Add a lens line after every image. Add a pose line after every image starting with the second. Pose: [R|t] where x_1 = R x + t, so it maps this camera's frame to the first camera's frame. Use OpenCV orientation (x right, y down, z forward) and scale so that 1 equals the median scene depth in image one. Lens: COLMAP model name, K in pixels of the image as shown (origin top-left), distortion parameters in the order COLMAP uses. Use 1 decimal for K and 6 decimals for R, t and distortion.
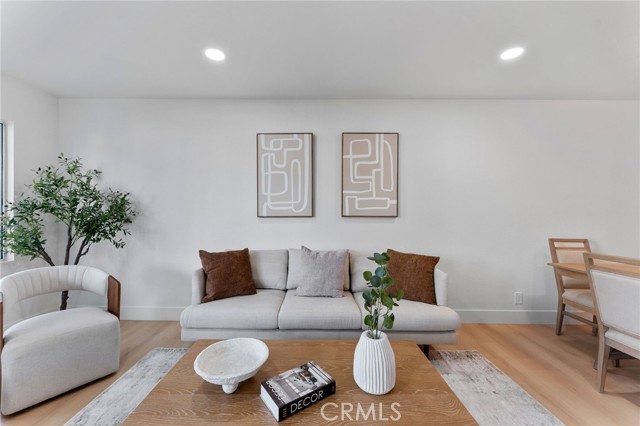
lens RADIAL K [[258.1, 0, 314.9], [0, 258.1, 213.8], [0, 0, 1]] dist [0.000209, -0.000956]
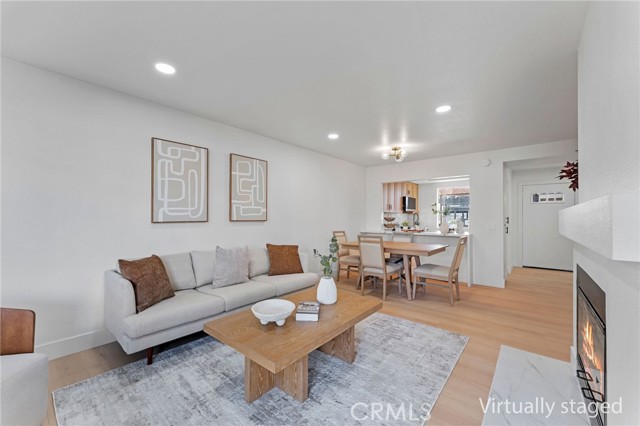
lens RADIAL K [[258.1, 0, 316.0], [0, 258.1, 215.2], [0, 0, 1]] dist [0.000209, -0.000956]
pose [[0.636489, 0.004806, 0.771271, -0.589939], [0.005144, 0.999932, -0.010476, -0.002789], [-0.771269, 0.010635, 0.636421, -0.098409]]
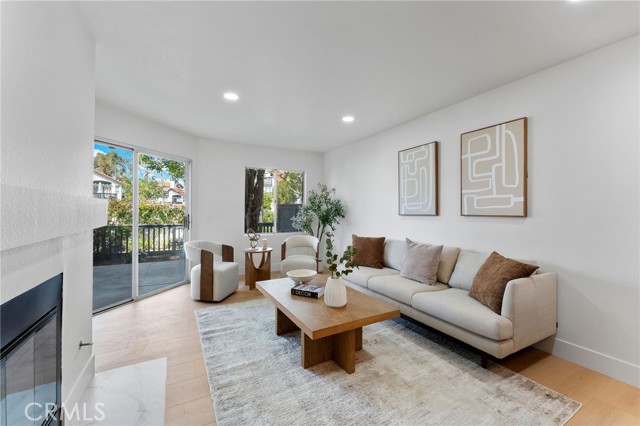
lens RADIAL K [[258.1, 0, 311.6], [0, 258.1, 208.8], [0, 0, 1]] dist [0.000209, -0.000956]
pose [[0.470544, -0.009296, -0.882328, 0.733762], [-0.011301, 0.999799, -0.016560, 0.007147], [0.882304, 0.017763, 0.470344, -0.005016]]
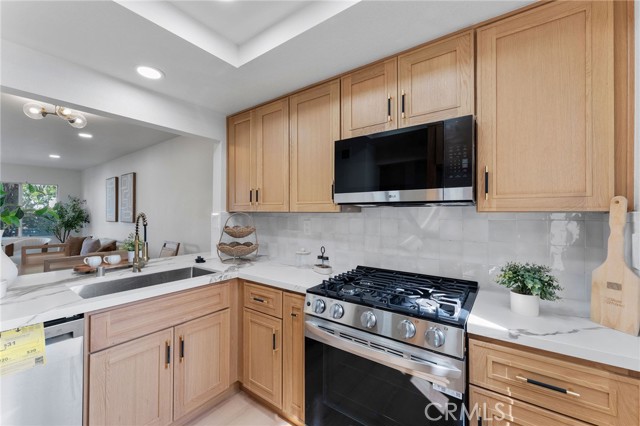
lens RADIAL K [[258.1, 0, 321.3], [0, 258.1, 212.9], [0, 0, 1]] dist [0.000209, -0.000956]
pose [[0.820368, -0.000044, -0.571836, 2.251157], [-0.006381, 0.999937, -0.009231, -0.038249], [0.571800, 0.011222, 0.820316, 0.341150]]
